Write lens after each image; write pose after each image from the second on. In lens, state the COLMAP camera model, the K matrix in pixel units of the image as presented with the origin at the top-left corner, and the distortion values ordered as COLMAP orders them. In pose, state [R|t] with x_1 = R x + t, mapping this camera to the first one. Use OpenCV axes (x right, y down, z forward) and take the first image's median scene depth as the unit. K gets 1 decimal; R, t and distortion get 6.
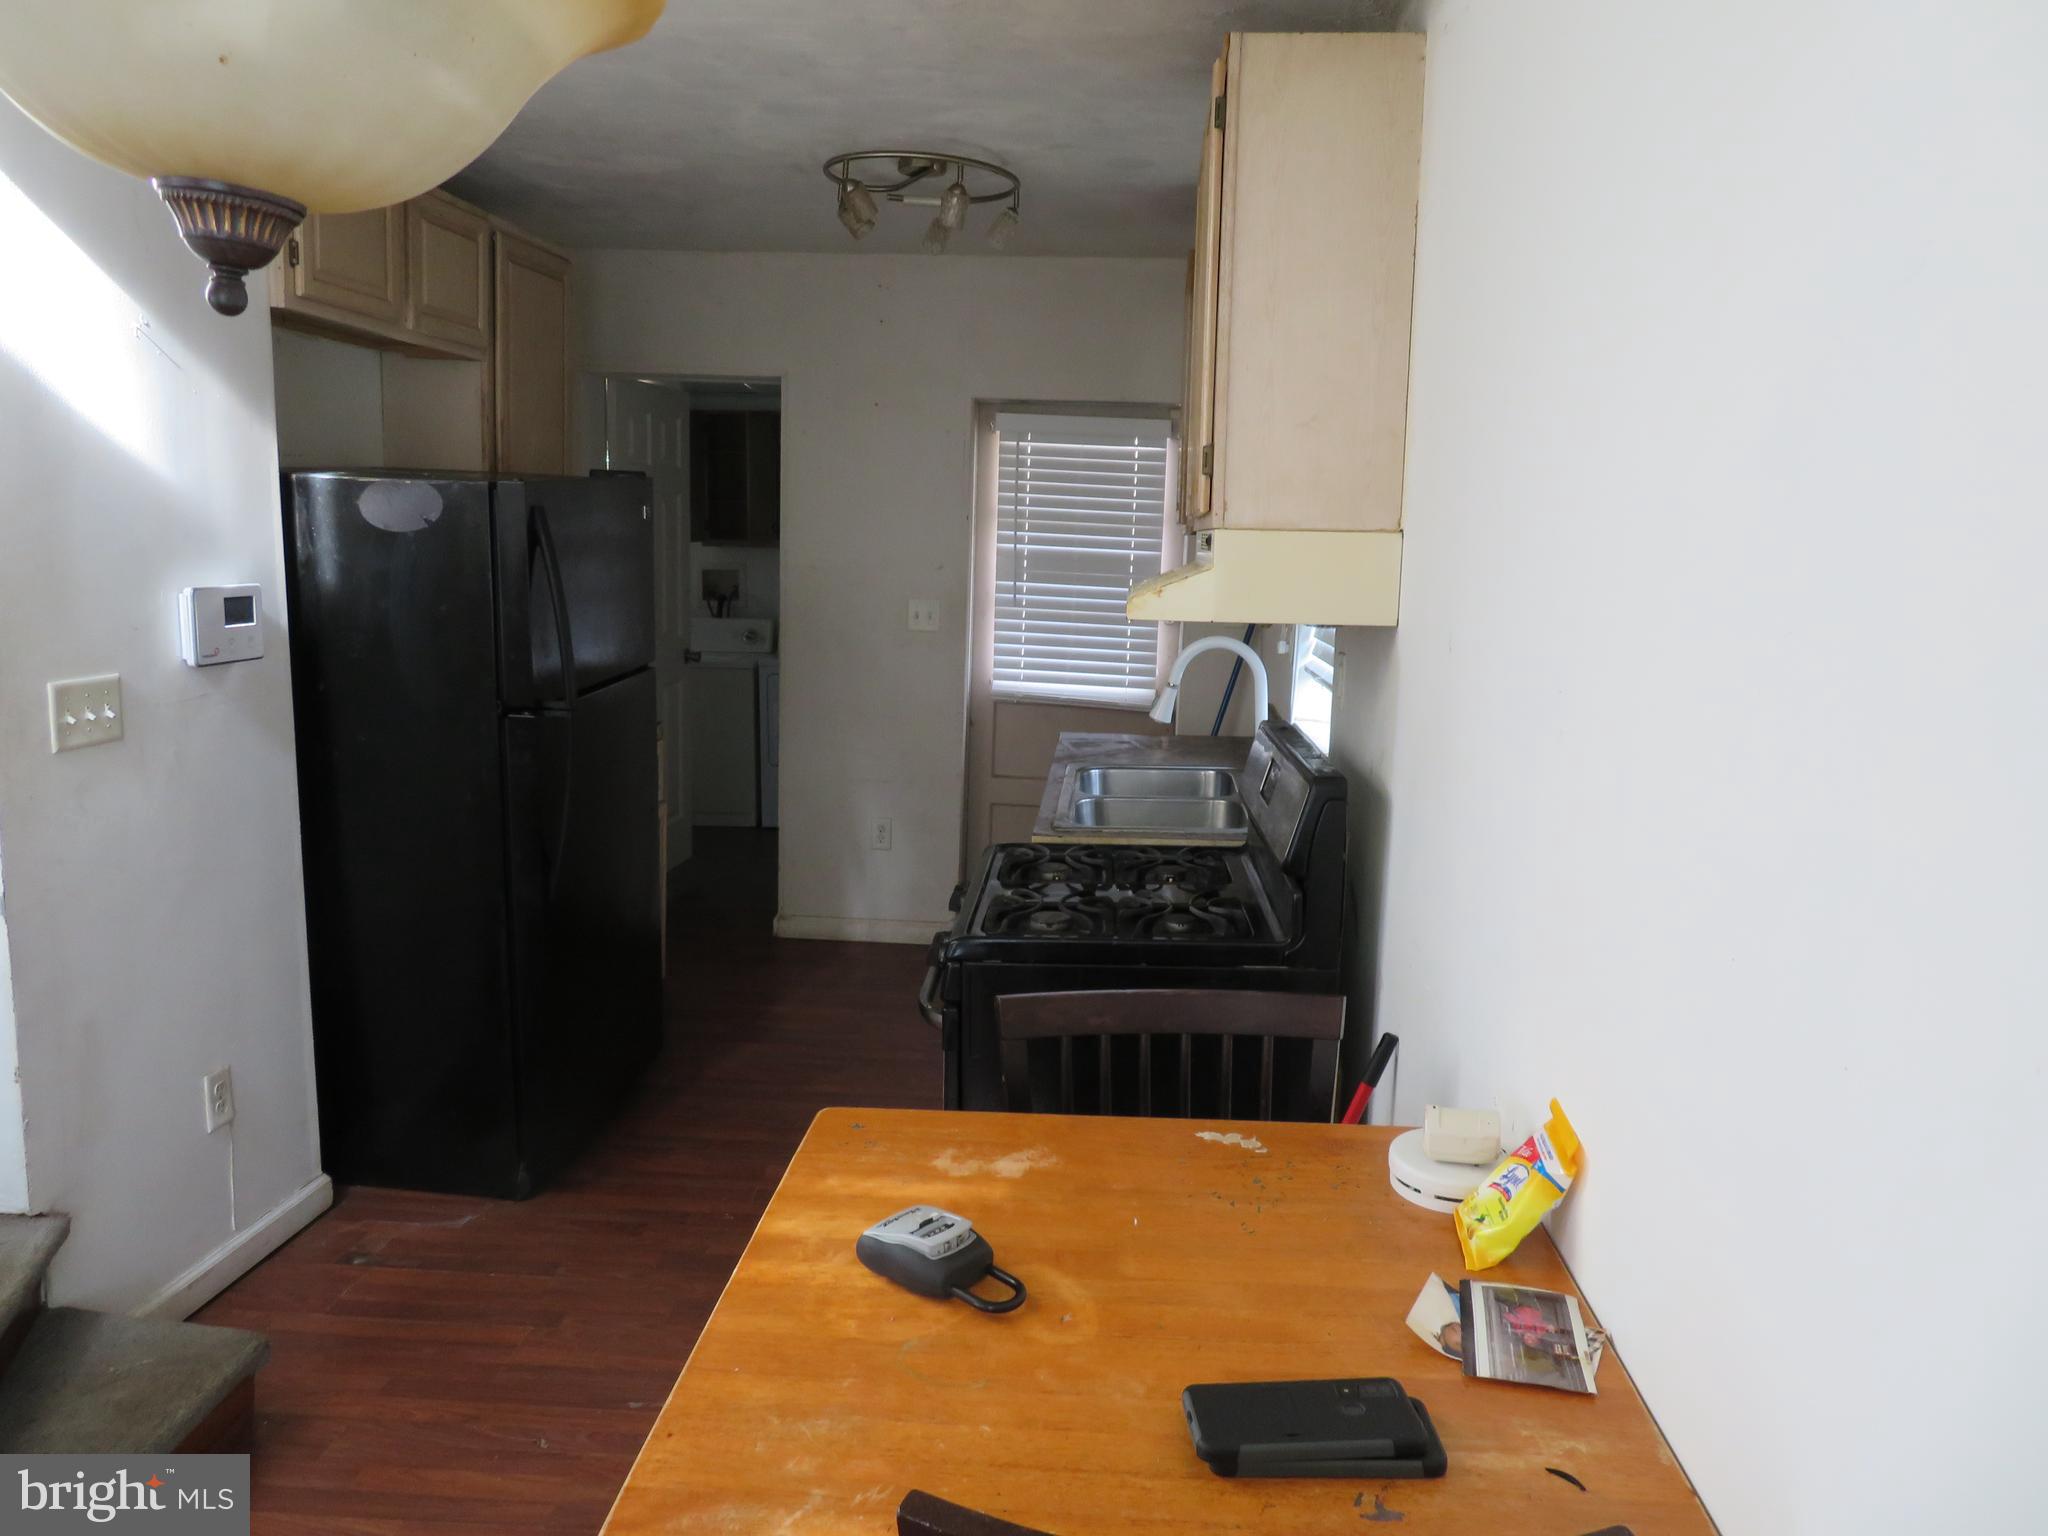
lens RADIAL K [[1456.7, 0, 1024.0], [0, 1456.7, 768.0], [0, 0, 1]] dist [-0.009678, 0.003370]
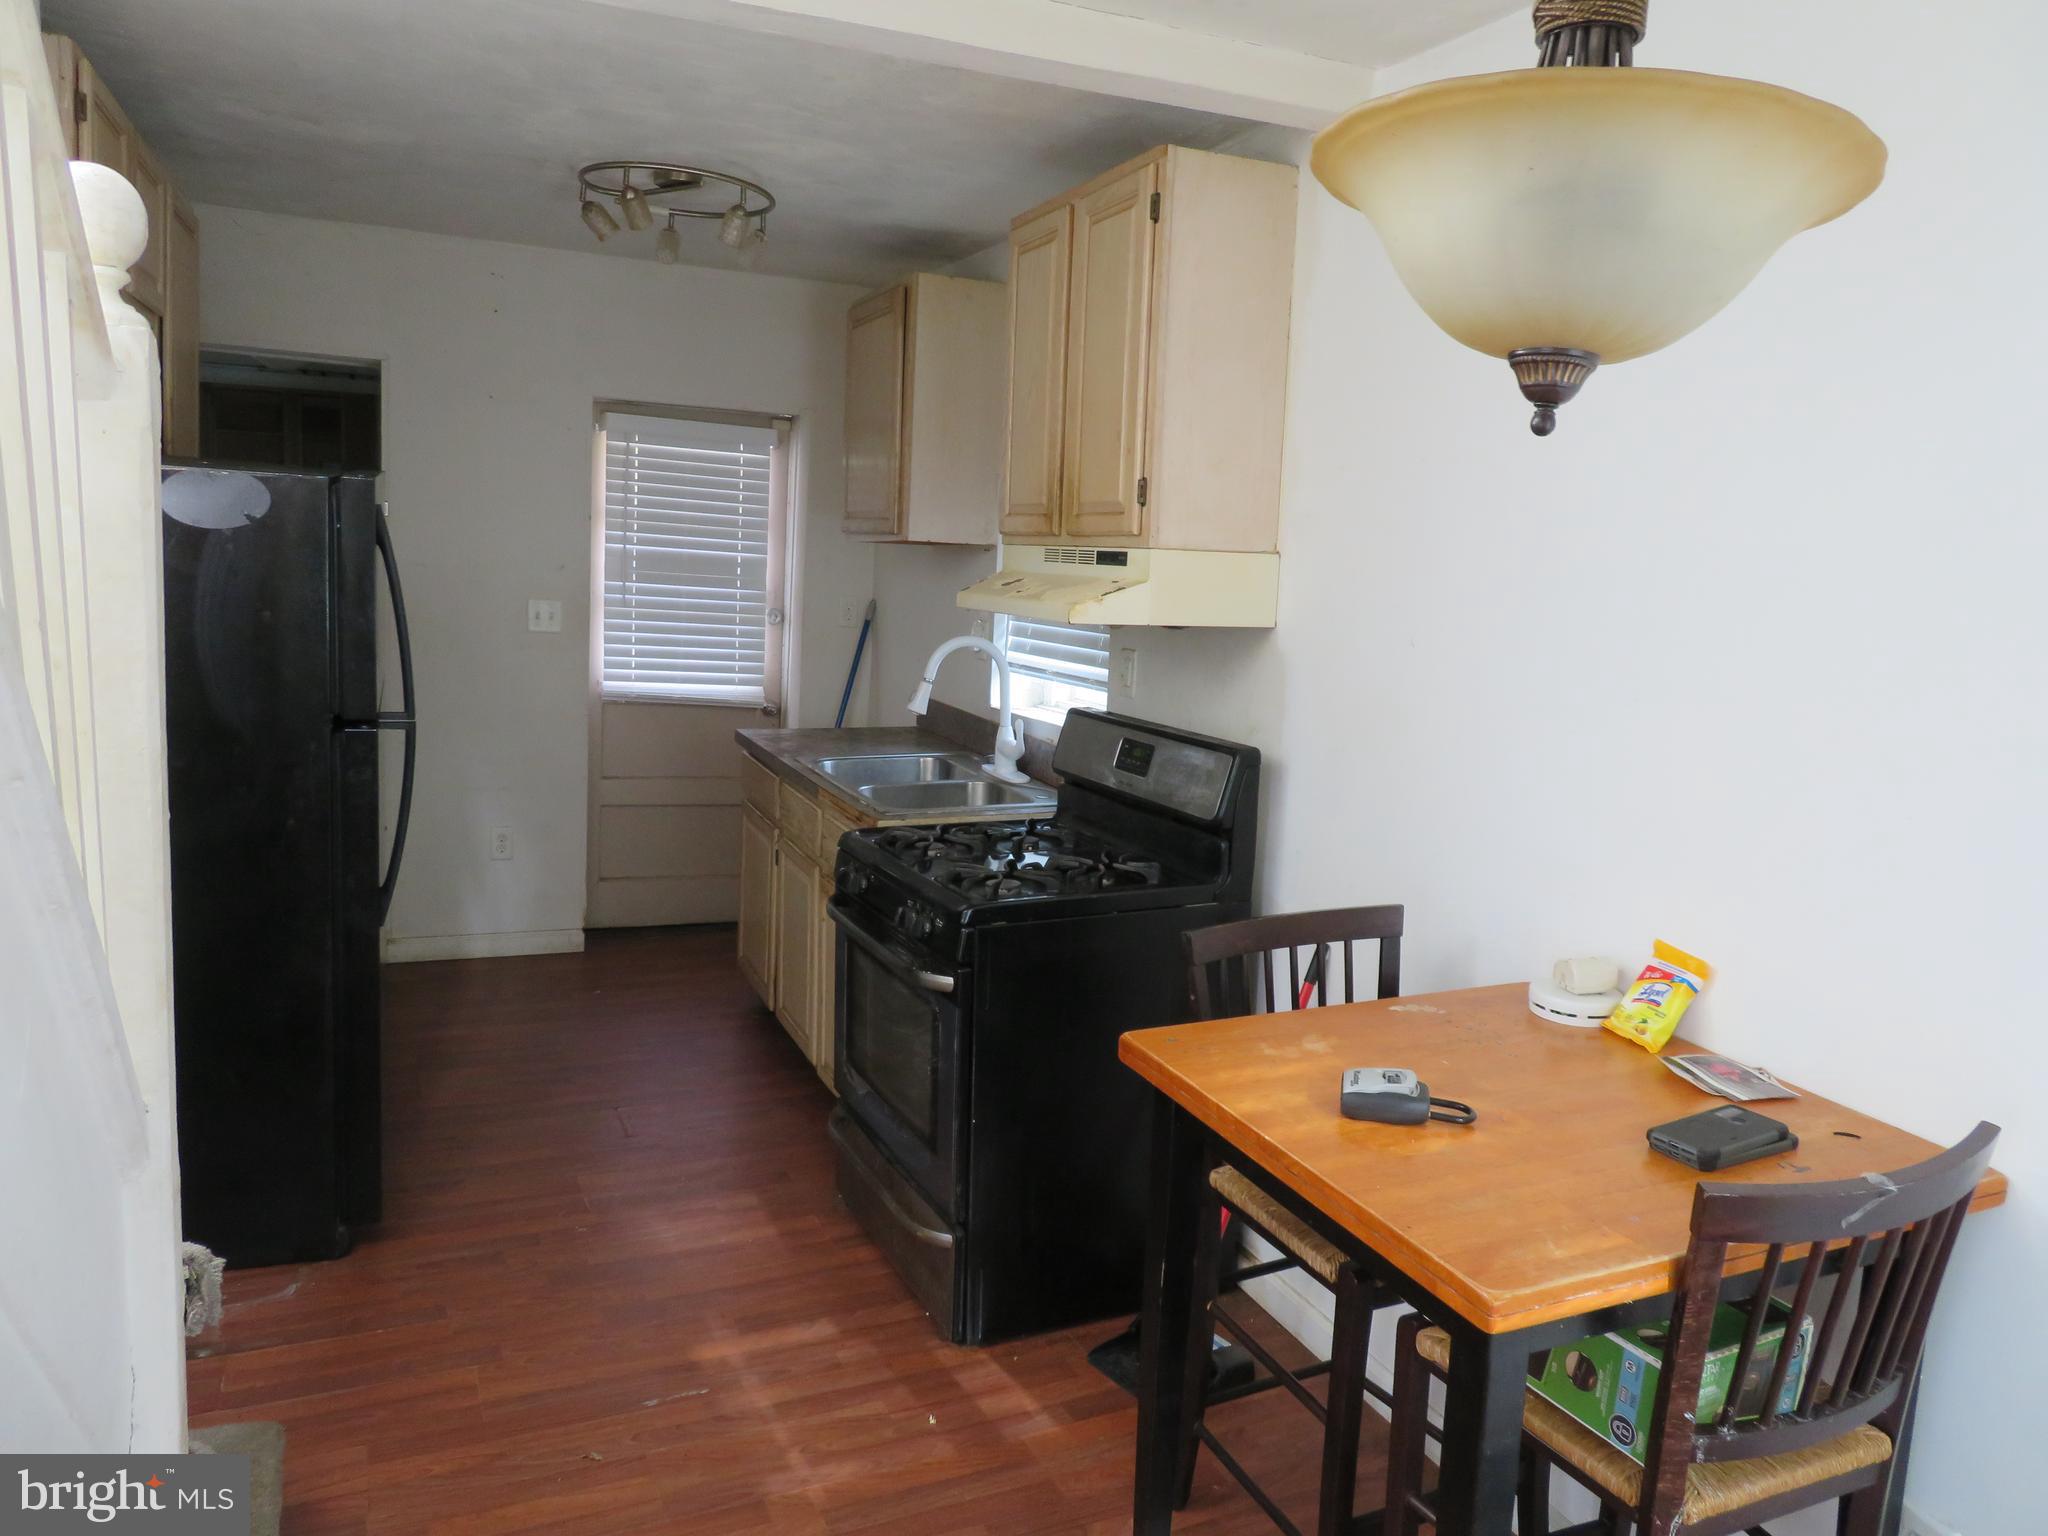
lens RADIAL K [[1456.7, 0, 1024.0], [0, 1456.7, 768.0], [0, 0, 1]] dist [-0.009678, 0.003370]
pose [[0.880787, -0.052874, 0.470552, -0.244860], [0.051035, 0.998558, 0.016675, -0.003185], [-0.470755, 0.009328, 0.882215, -0.009430]]
